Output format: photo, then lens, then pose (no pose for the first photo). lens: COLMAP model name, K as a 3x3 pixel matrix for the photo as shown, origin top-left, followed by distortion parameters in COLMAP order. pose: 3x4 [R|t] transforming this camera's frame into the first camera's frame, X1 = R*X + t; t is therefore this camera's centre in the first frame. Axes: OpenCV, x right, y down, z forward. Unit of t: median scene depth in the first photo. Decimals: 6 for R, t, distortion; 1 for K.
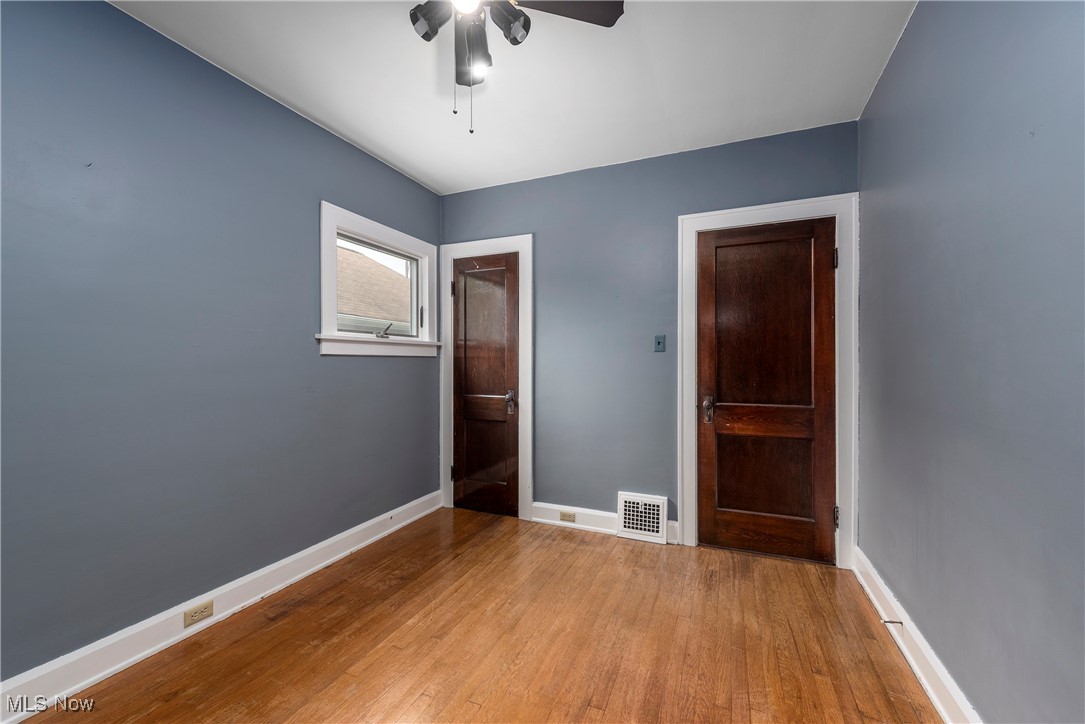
lens RADIAL K [[434.4, 0, 540.0], [0, 434.4, 365.1], [0, 0, 1]] dist [0.000764, -0.000847]
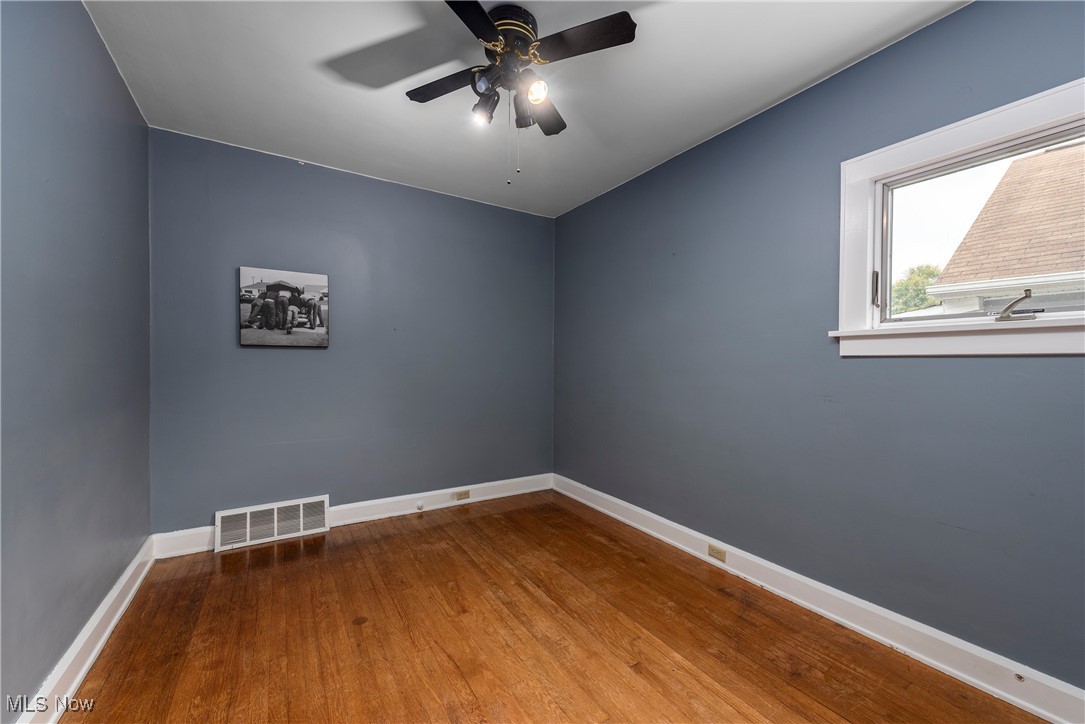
lens RADIAL K [[434.4, 0, 540.0], [0, 434.4, 365.1], [0, 0, 1]] dist [0.000764, -0.000847]
pose [[-0.584904, 0.010071, -0.811040, 0.466960], [-0.002629, 0.999894, 0.014312, -0.018259], [0.811098, 0.010504, -0.584816, 1.017330]]
